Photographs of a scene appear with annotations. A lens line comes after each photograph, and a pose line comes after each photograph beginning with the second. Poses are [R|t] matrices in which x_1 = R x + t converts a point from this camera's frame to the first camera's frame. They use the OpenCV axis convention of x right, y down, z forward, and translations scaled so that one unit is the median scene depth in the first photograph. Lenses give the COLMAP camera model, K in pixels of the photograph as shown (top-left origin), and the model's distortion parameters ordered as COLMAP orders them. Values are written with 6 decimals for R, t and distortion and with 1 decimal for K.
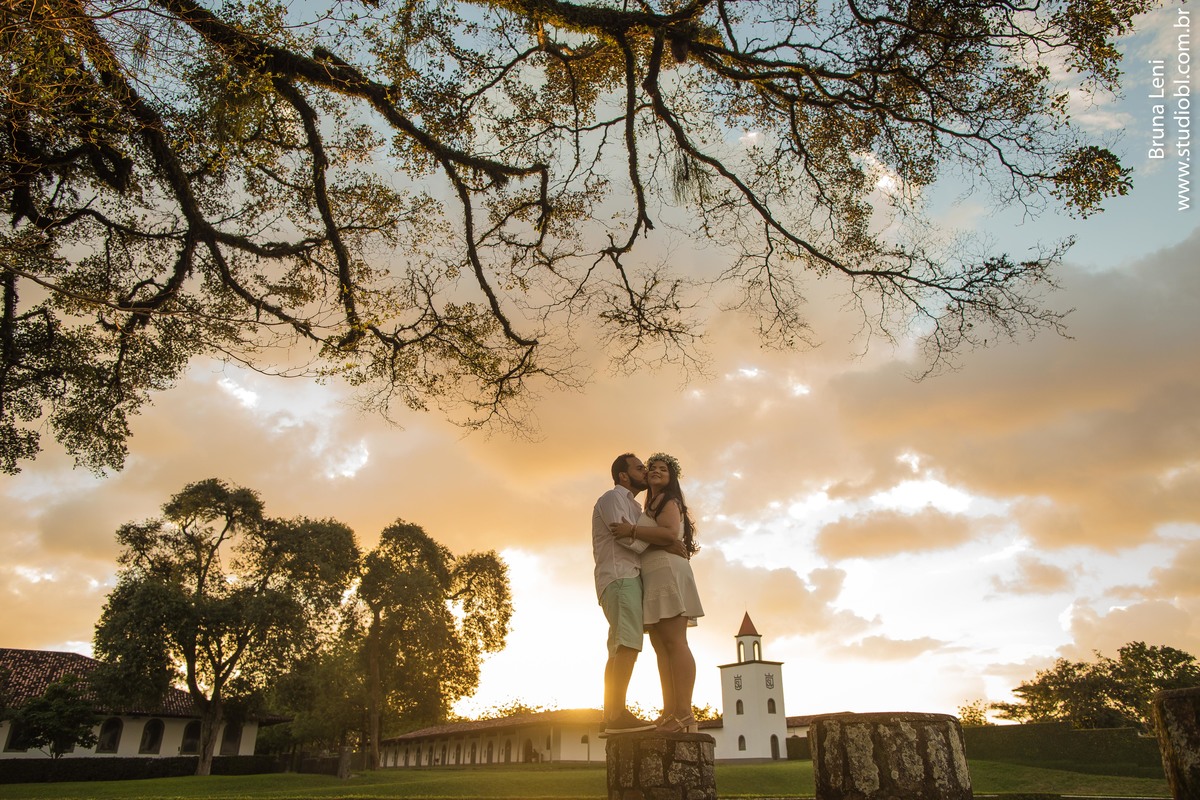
lens RADIAL K [[820.1, 0, 595.1], [0, 820.1, 397.3], [0, 0, 1]] dist [-0.044903, 0.042892]
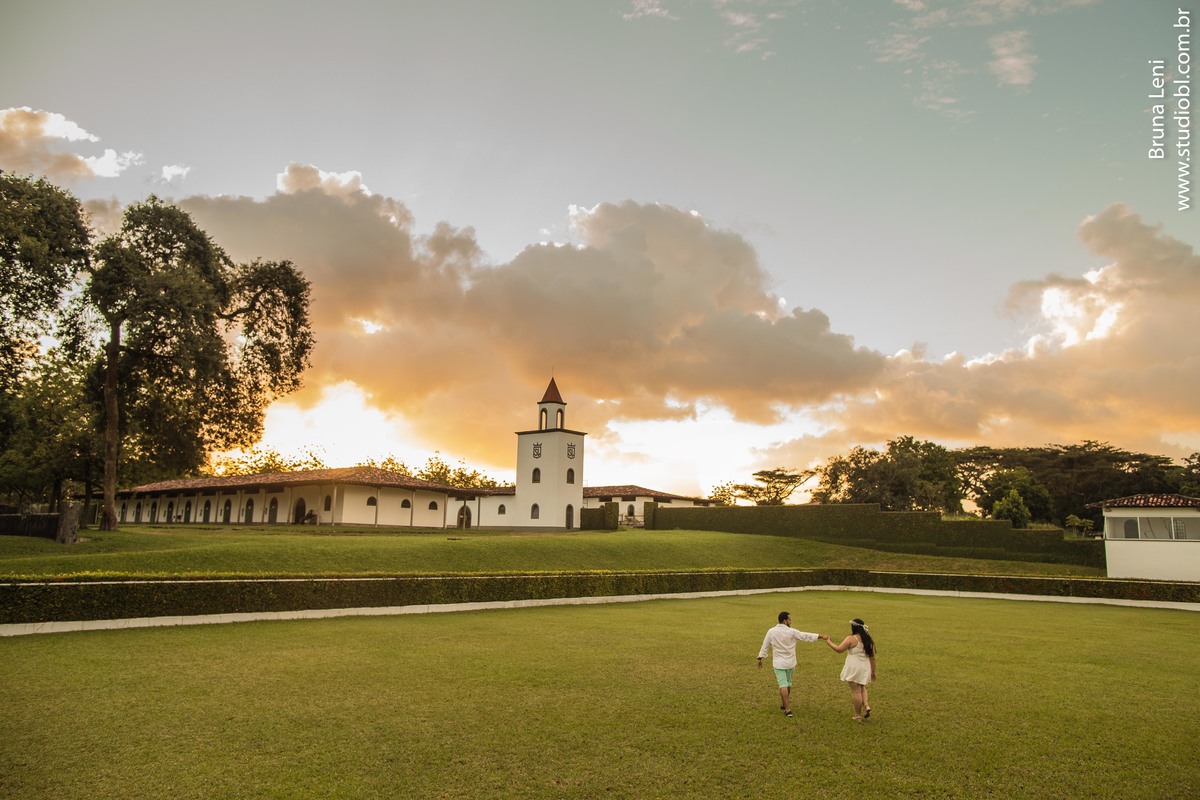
lens RADIAL K [[820.1, 0, 595.1], [0, 820.1, 397.3], [0, 0, 1]] dist [-0.044903, 0.042892]
pose [[0.950460, 0.074523, 0.301782, -0.284722], [-0.151521, 0.958760, 0.240457, 0.326185], [-0.271417, -0.274271, 0.922555, 0.778225]]
